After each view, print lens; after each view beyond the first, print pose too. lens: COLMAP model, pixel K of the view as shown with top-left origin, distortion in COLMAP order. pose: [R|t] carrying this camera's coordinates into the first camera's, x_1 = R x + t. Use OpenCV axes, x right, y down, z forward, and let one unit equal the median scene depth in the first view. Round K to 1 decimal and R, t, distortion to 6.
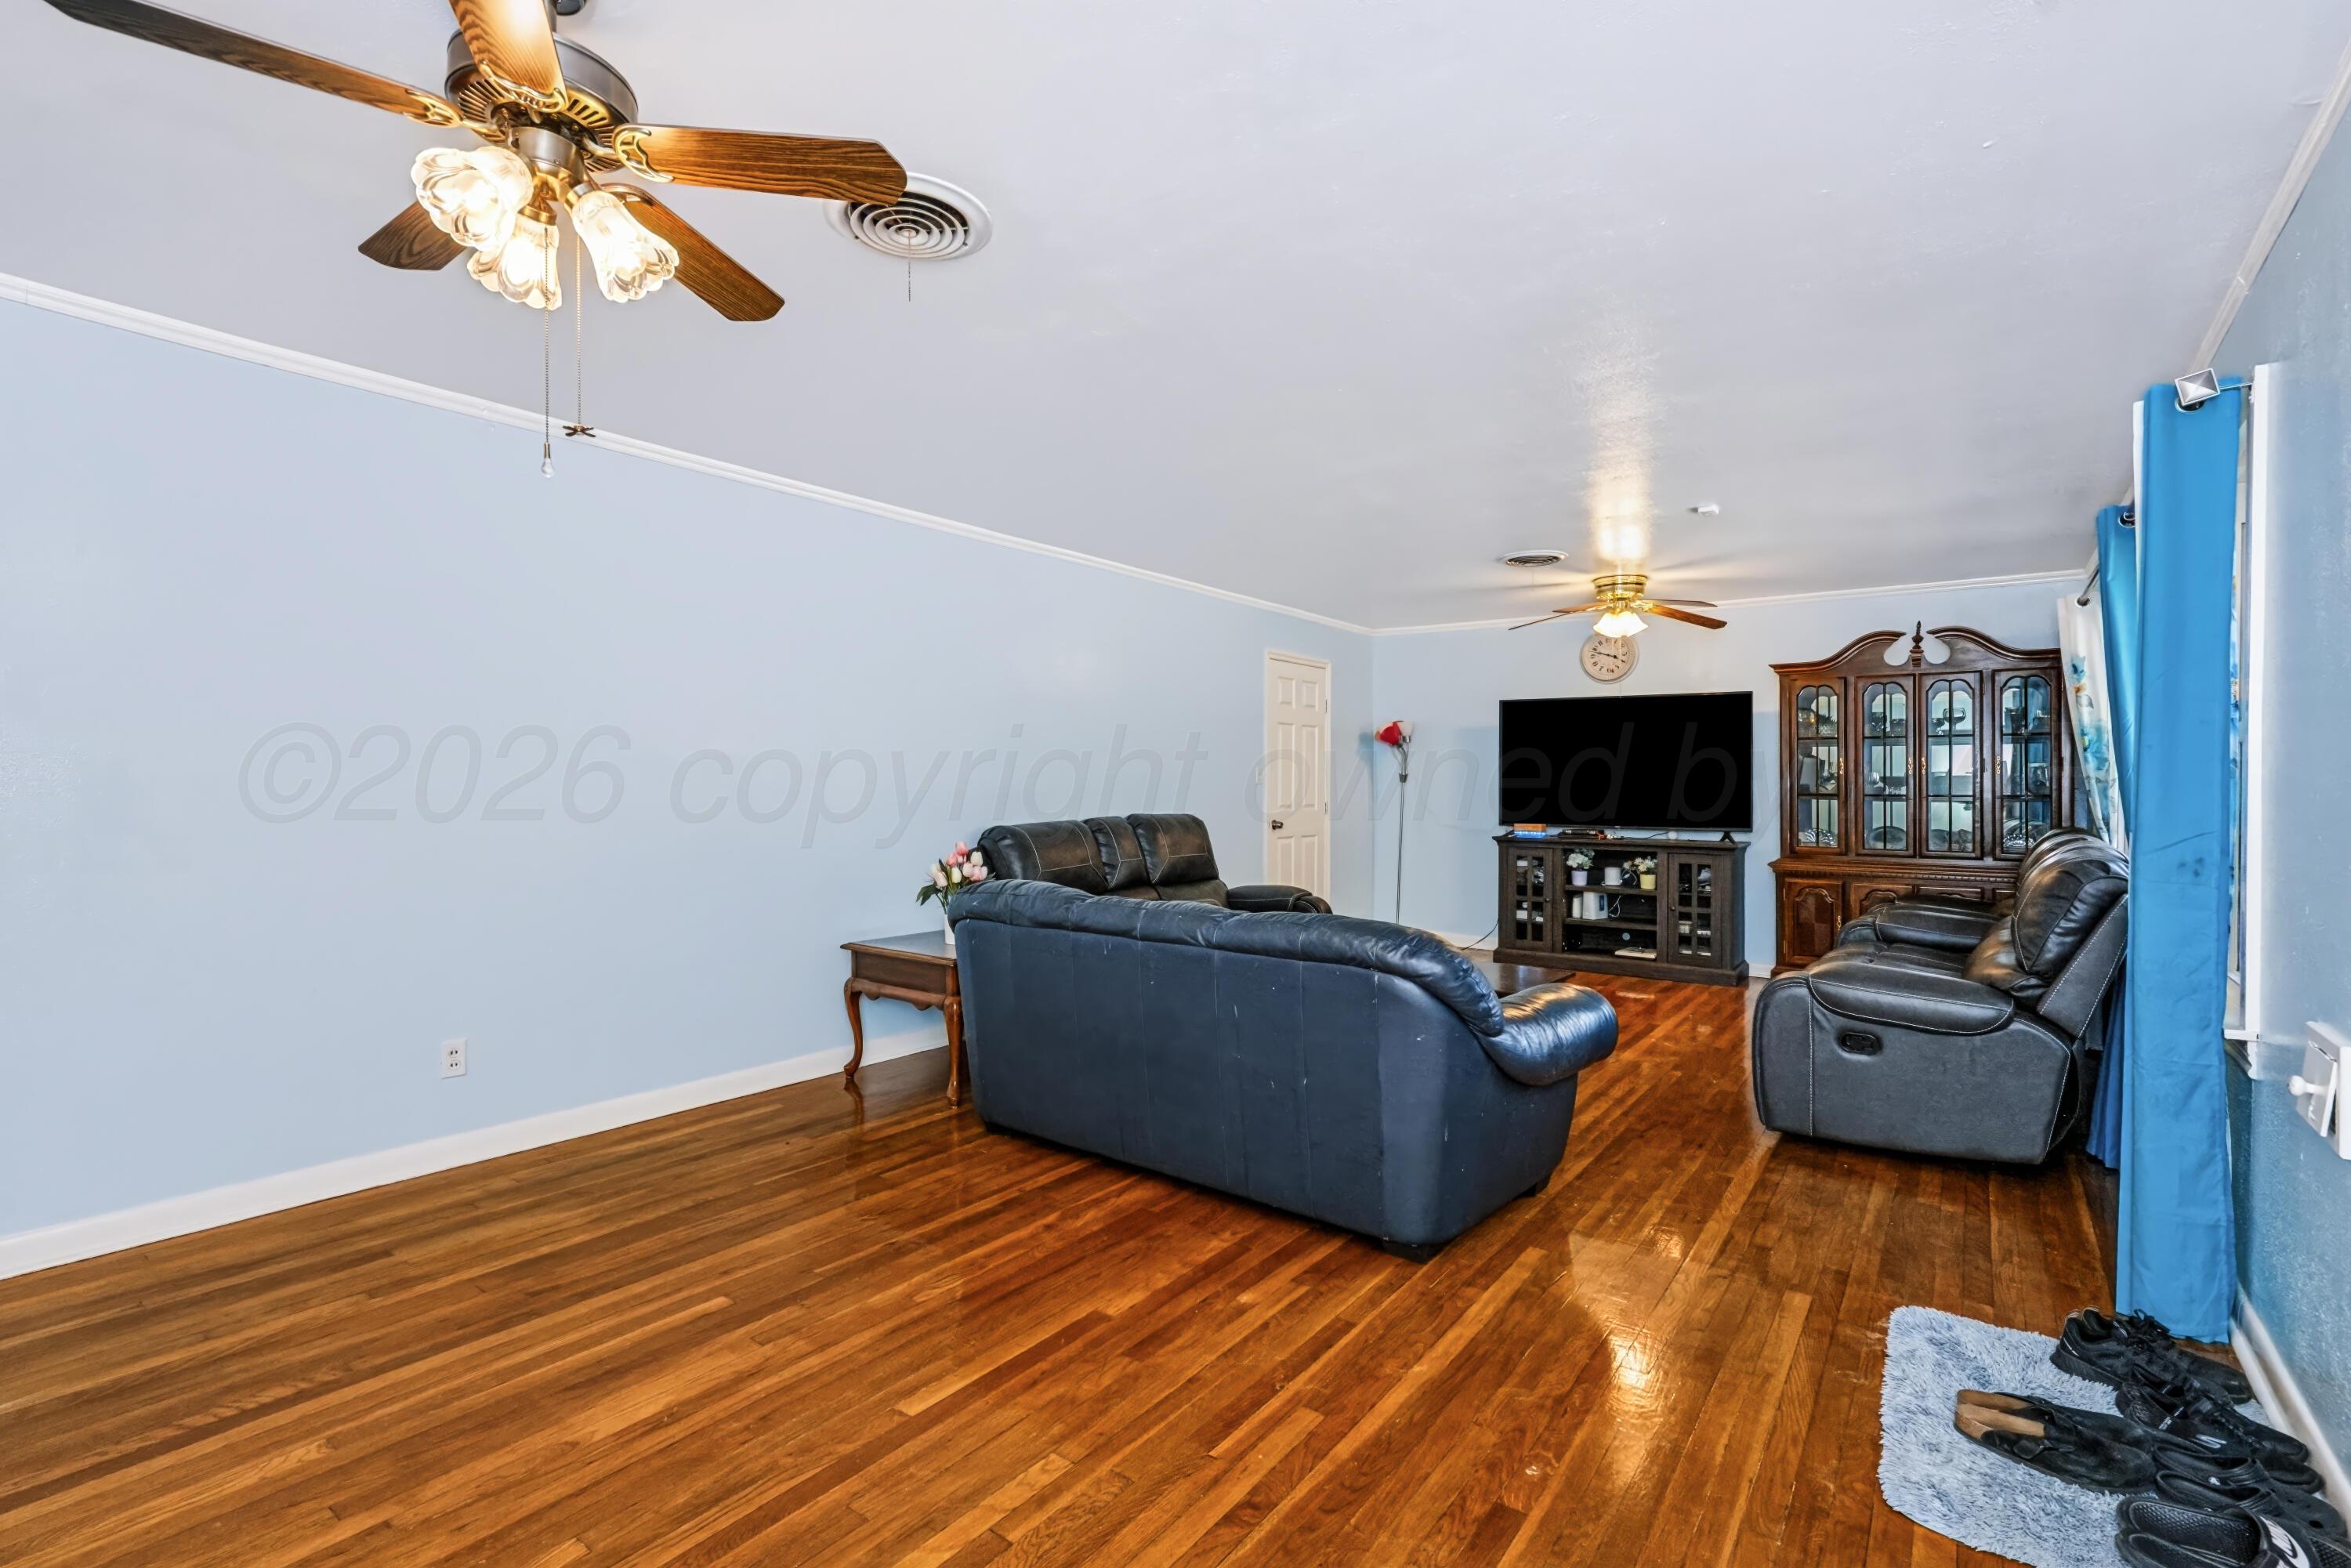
lens RADIAL K [[1080.2, 0, 1175.5], [0, 1080.2, 784.0], [0, 0, 1]] dist [-0.002797, -0.000030]
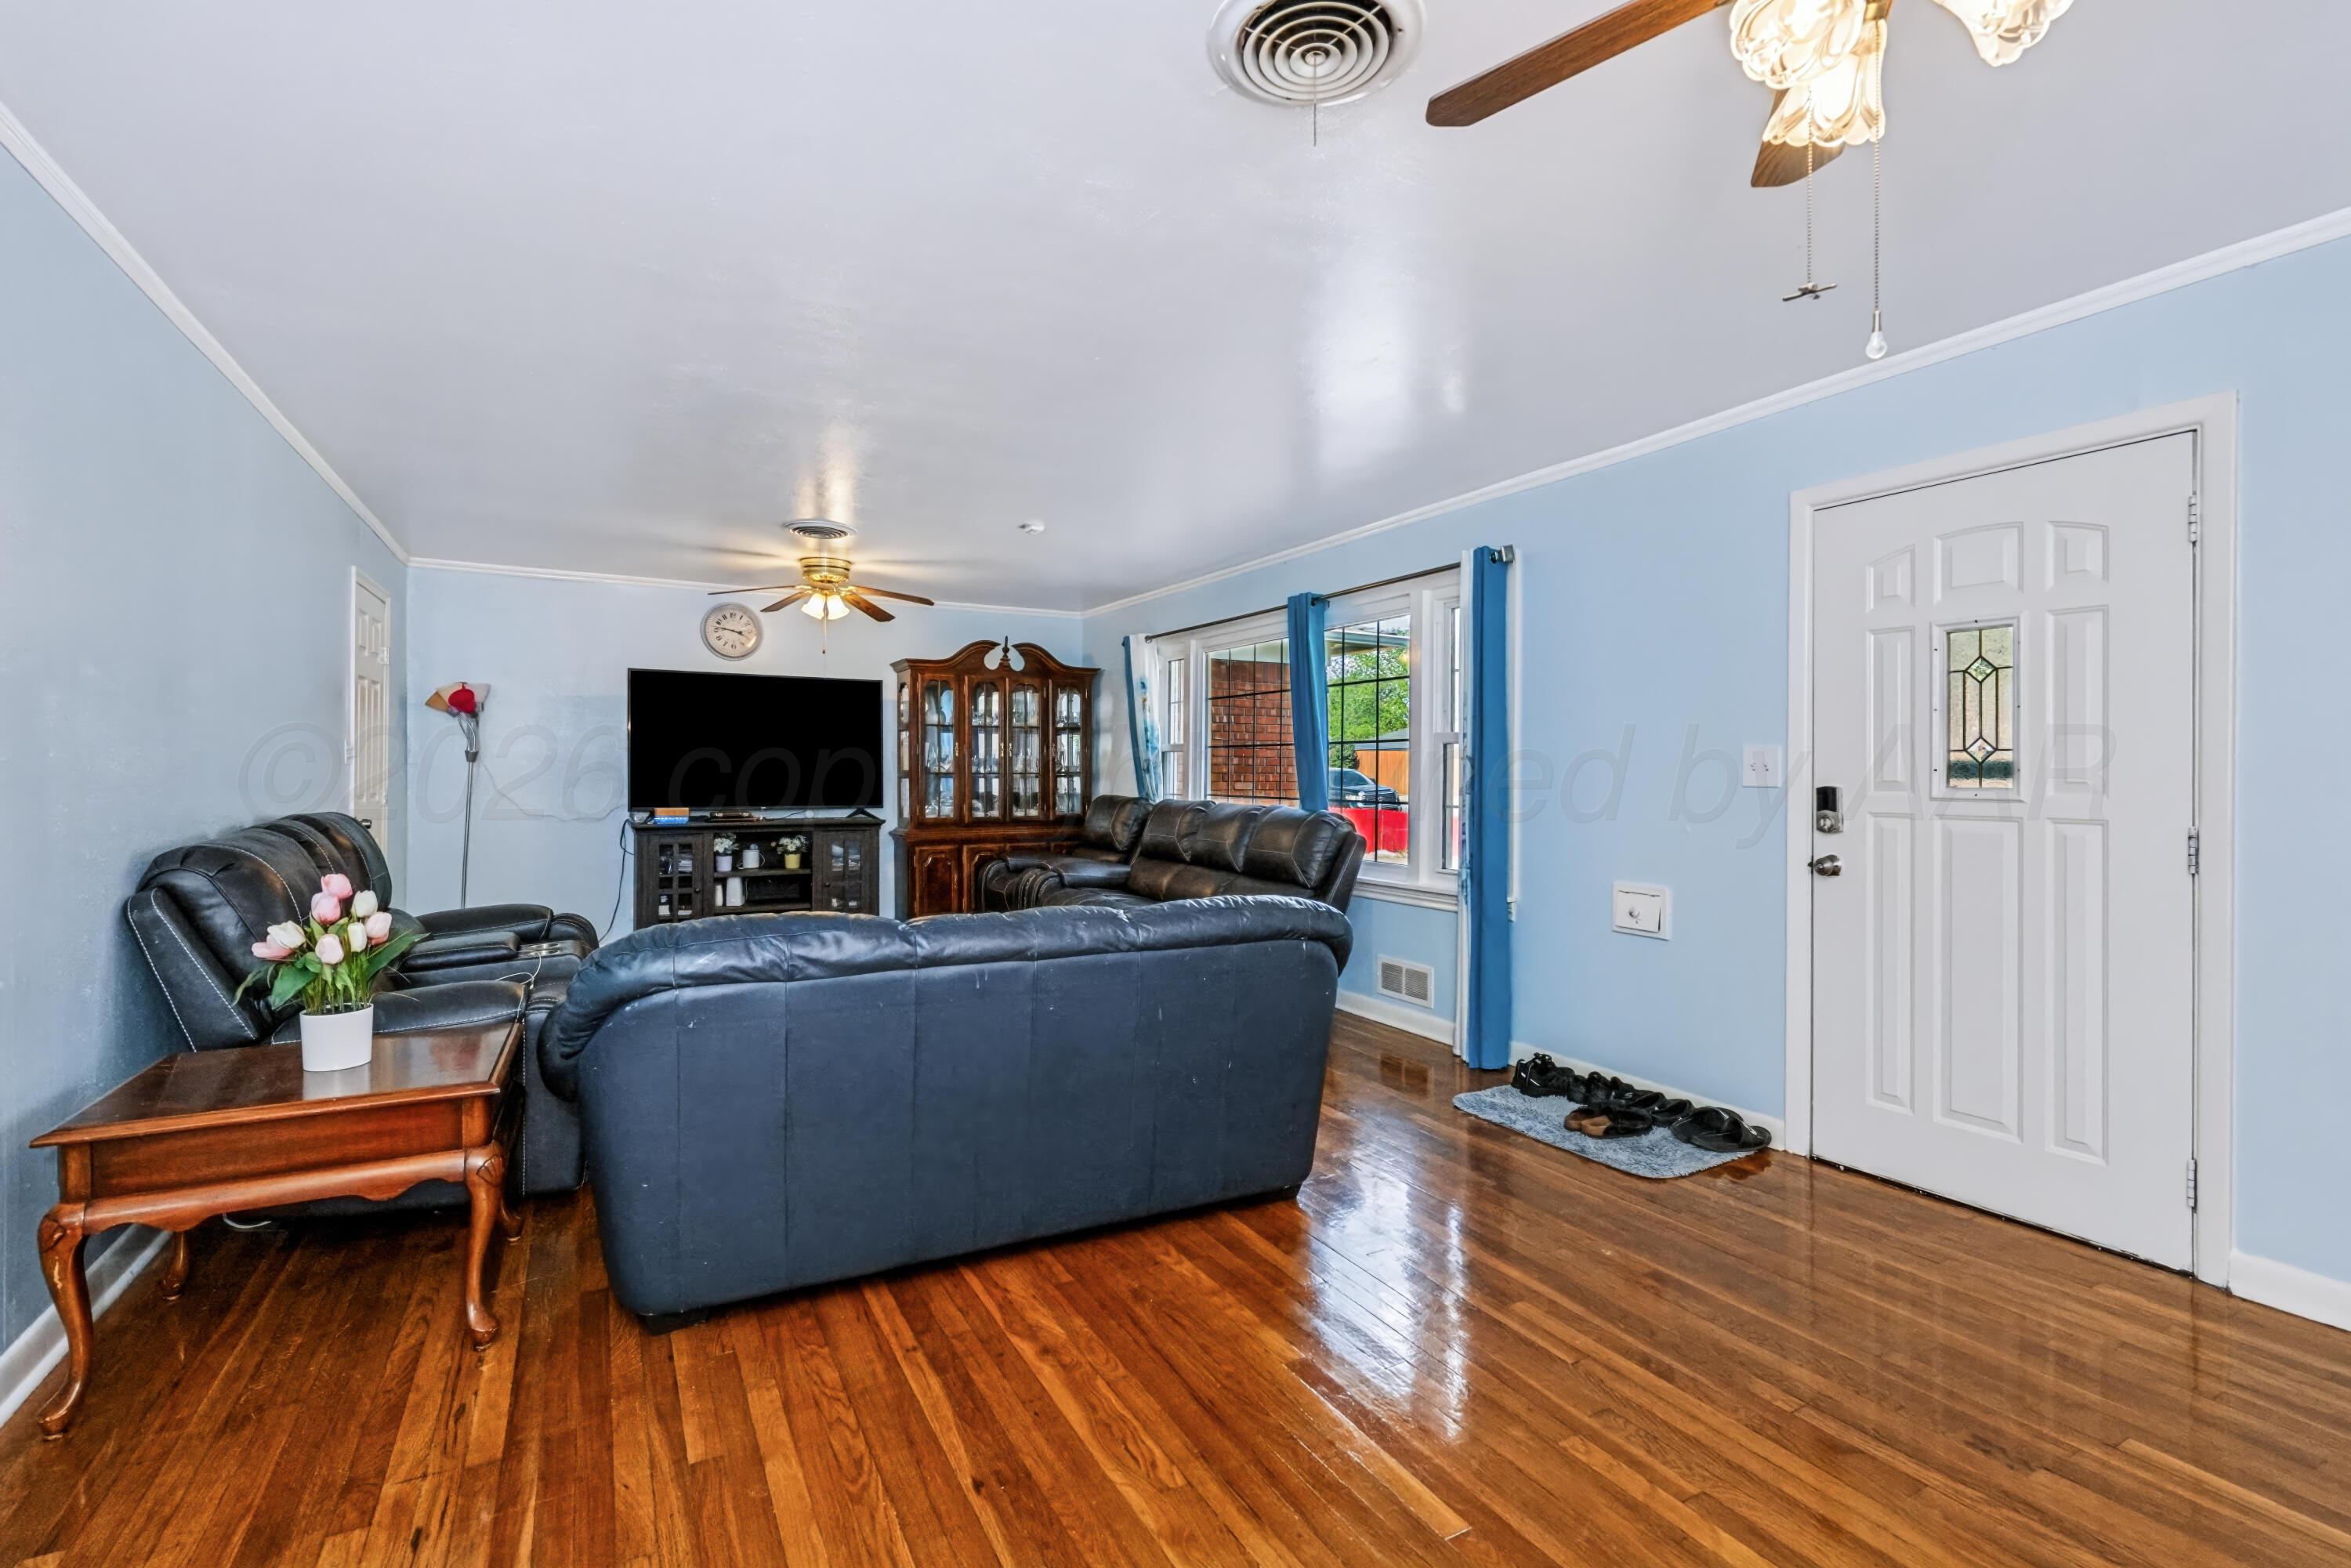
lens RADIAL K [[1080.3, 0, 1167.5], [0, 1080.3, 749.5], [0, 0, 1]] dist [-0.000259, 0.001132]
pose [[0.412125, 0.010341, 0.911068, -0.389767], [-0.000181, 0.999937, -0.011267, -0.002601], [-0.911127, 0.004478, 0.412101, 0.303179]]
